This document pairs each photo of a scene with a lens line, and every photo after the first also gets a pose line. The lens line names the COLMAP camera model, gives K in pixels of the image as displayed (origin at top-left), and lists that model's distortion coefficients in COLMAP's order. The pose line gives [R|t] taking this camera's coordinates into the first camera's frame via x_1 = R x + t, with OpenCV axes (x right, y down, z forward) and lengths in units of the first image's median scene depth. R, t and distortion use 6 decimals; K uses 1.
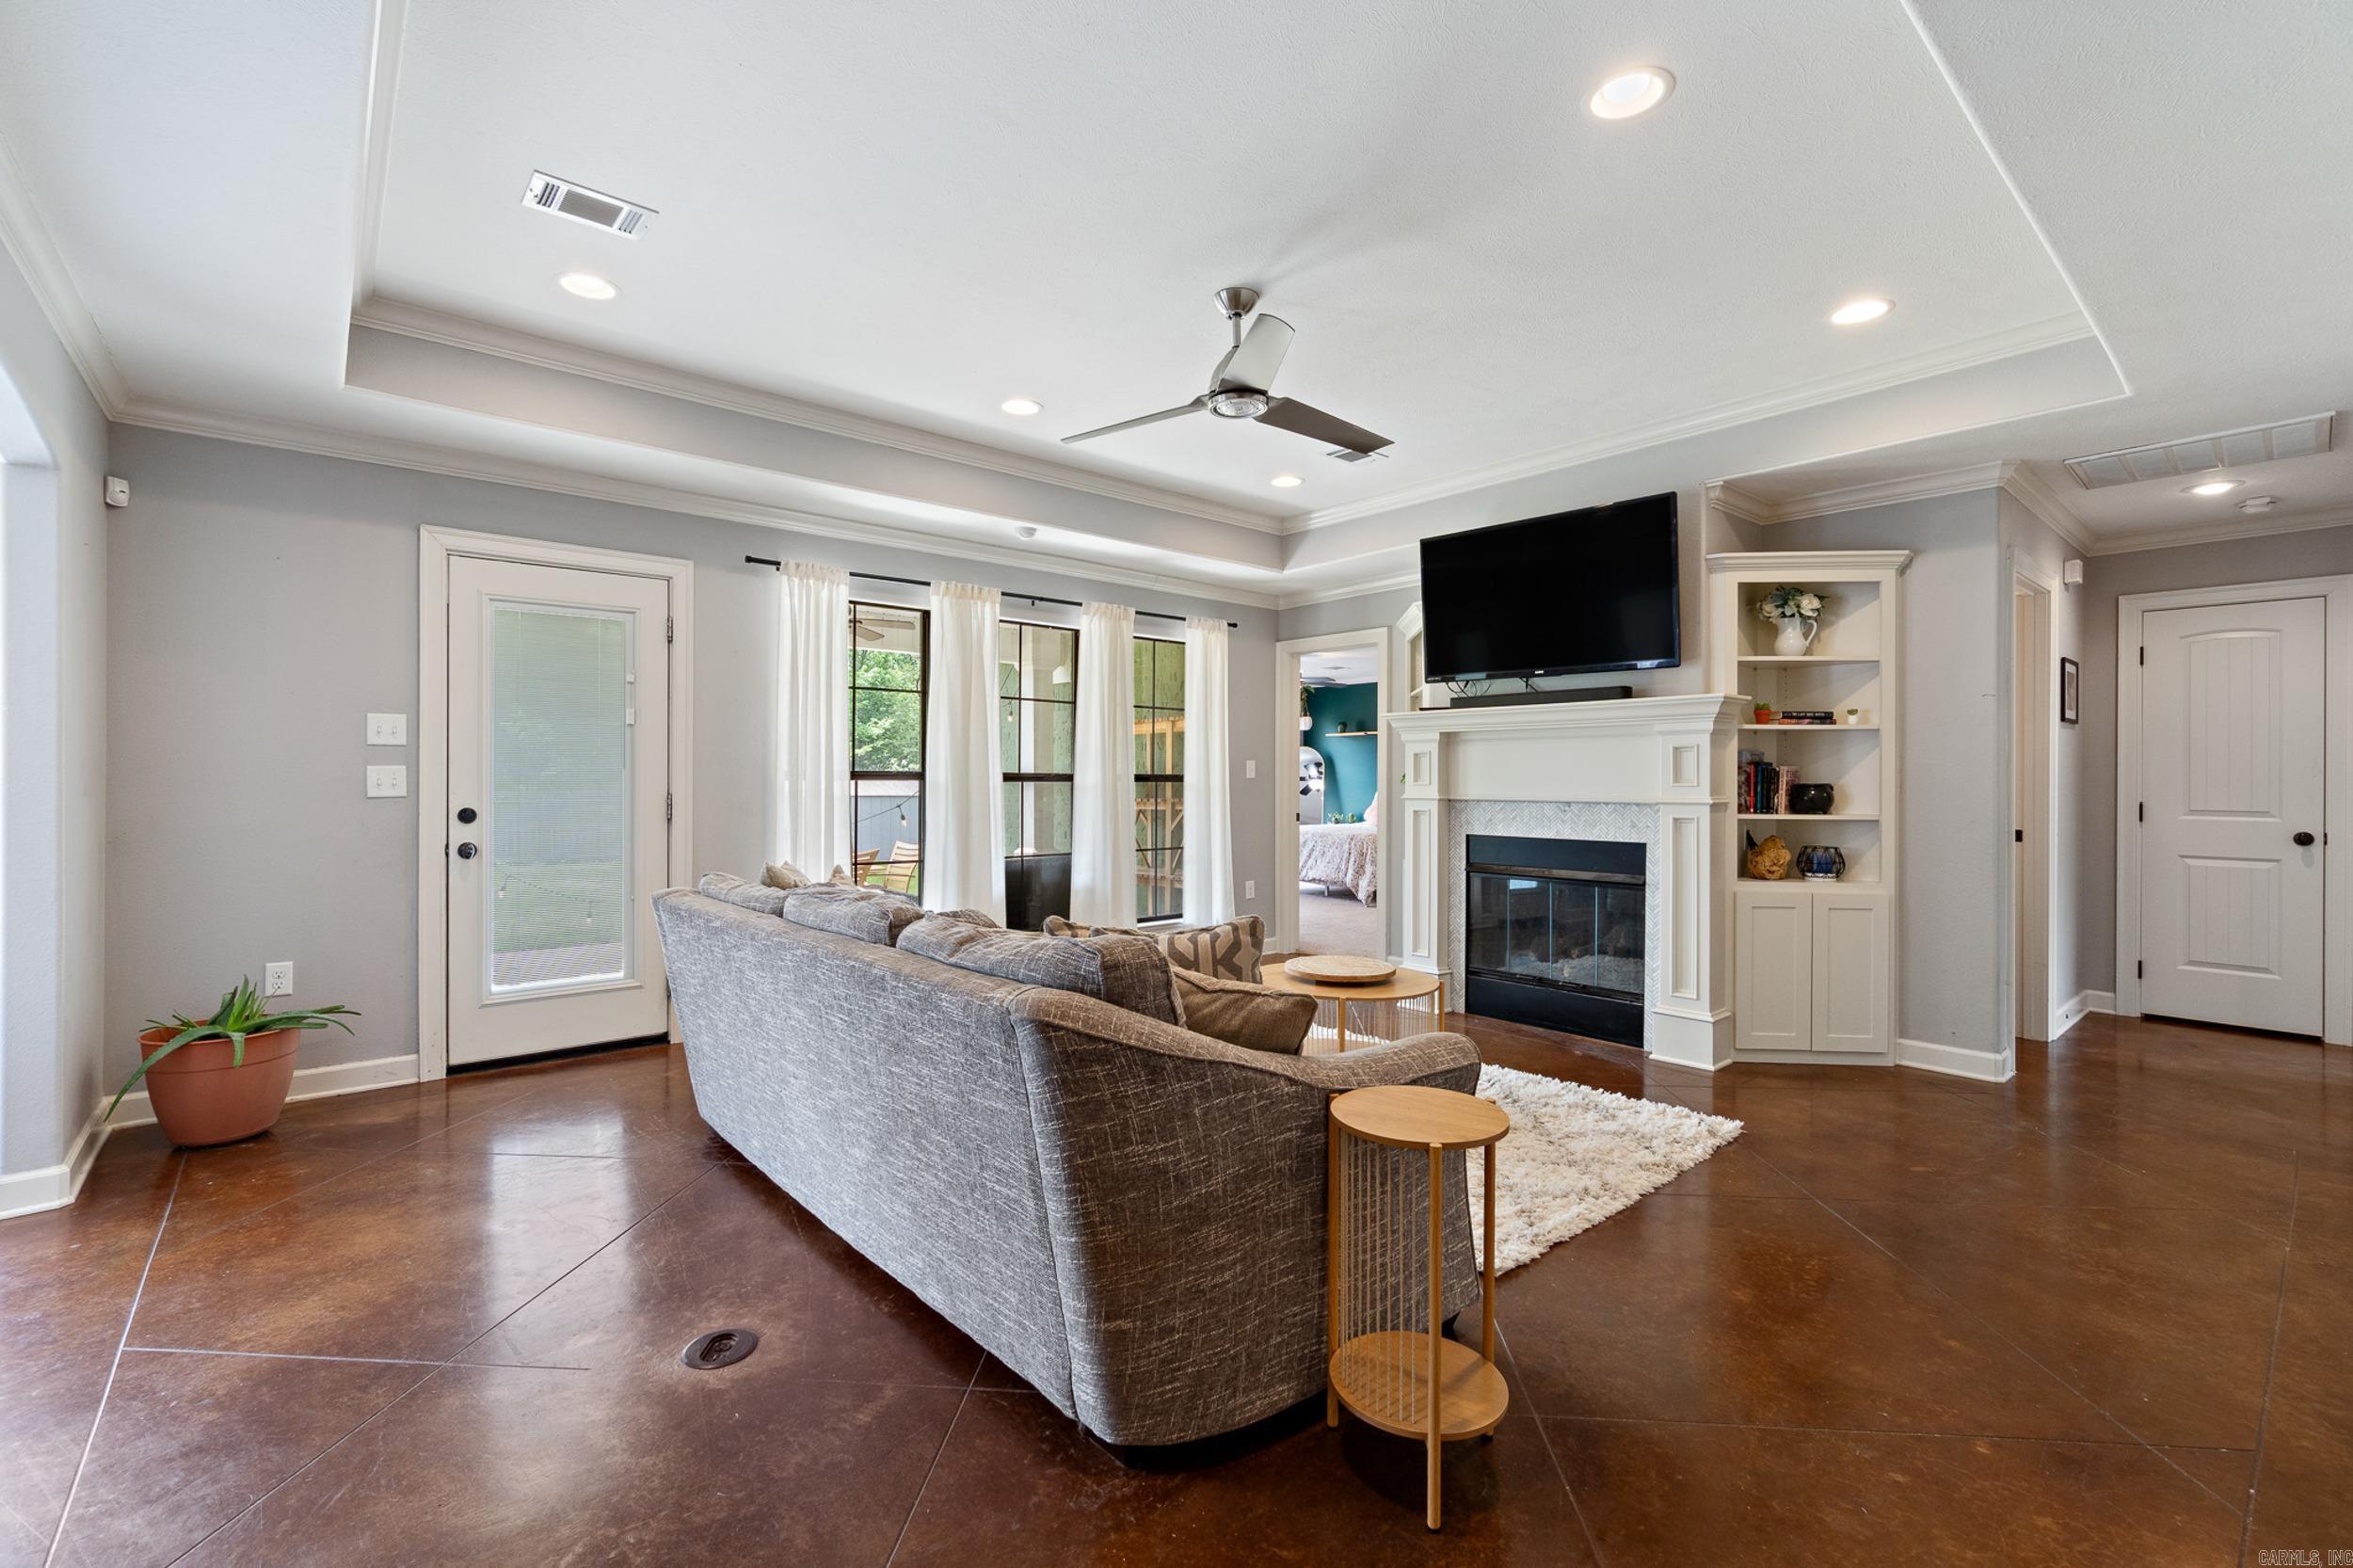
lens RADIAL K [[1027.3, 0, 1169.0], [0, 1027.3, 779.6], [0, 0, 1]] dist [0.000223, 0.000076]
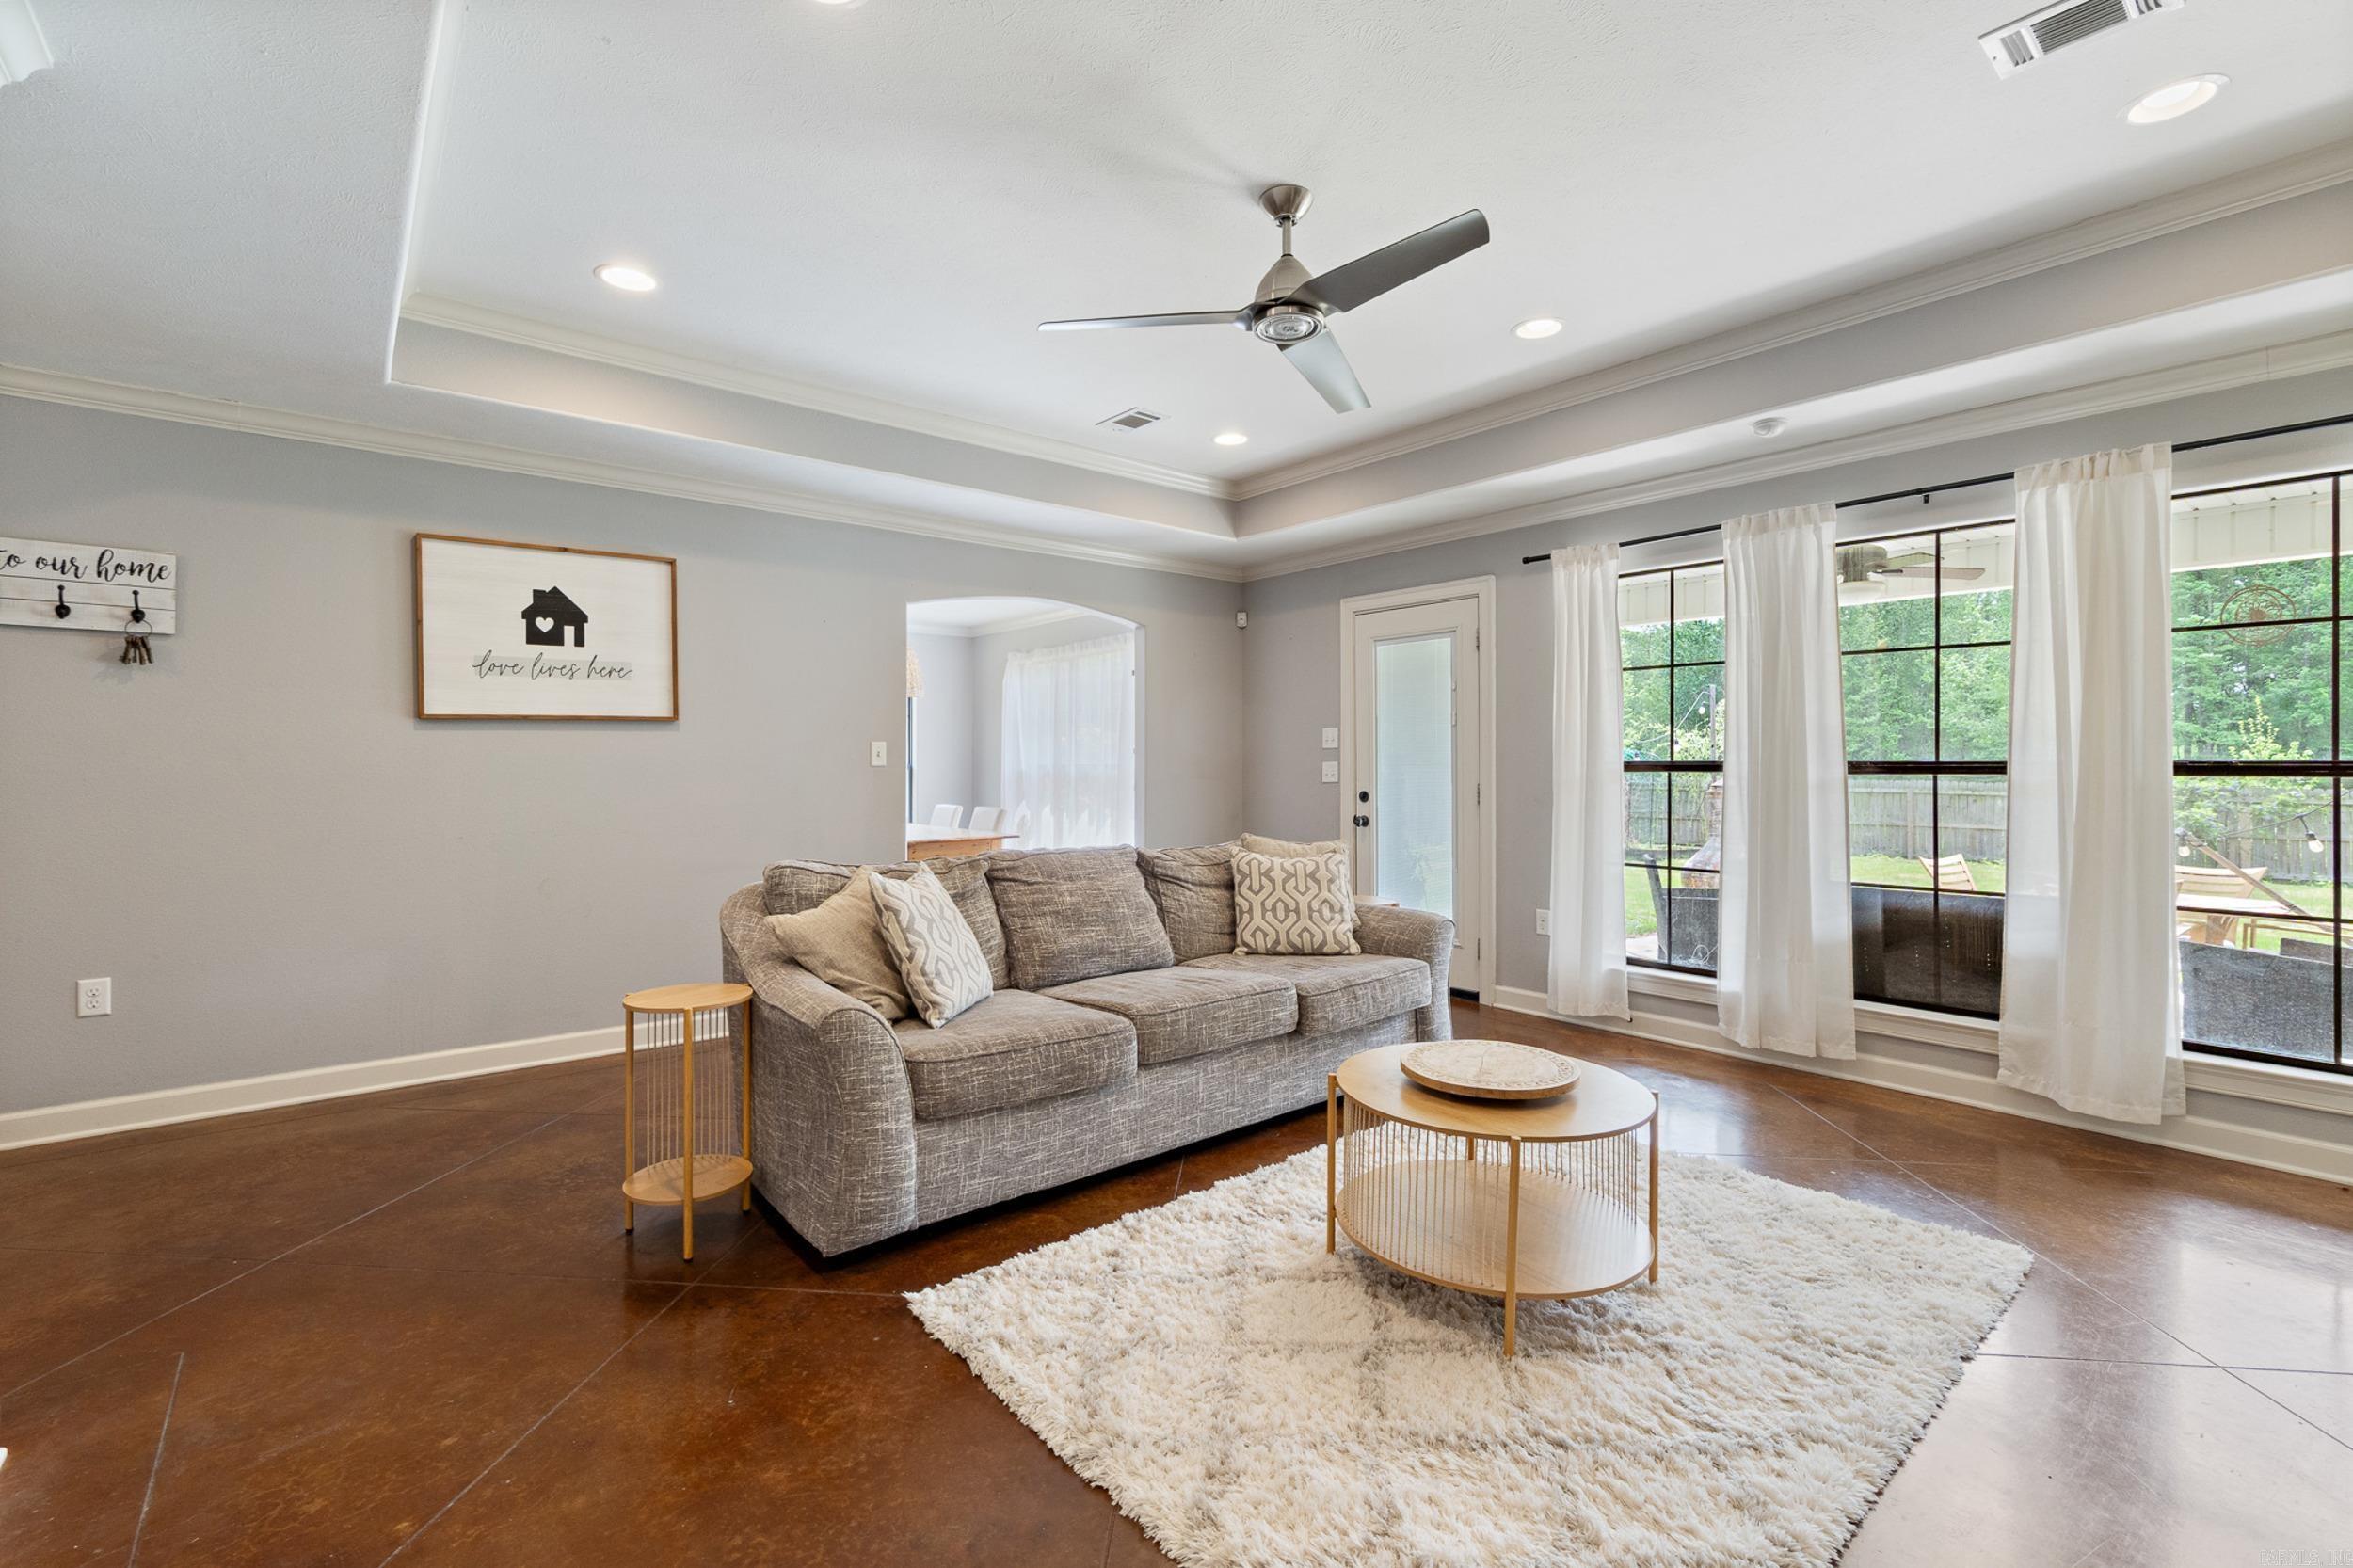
lens RADIAL K [[1039.6, 0, 1164.5], [0, 1039.6, 770.3], [0, 0, 1]] dist [0.002424, 0.000076]
pose [[-0.023041, -0.000874, -0.999734, 0.663511], [0.000356, 1.000000, -0.000883, 0.000159], [0.999734, -0.000376, -0.023040, 0.663646]]
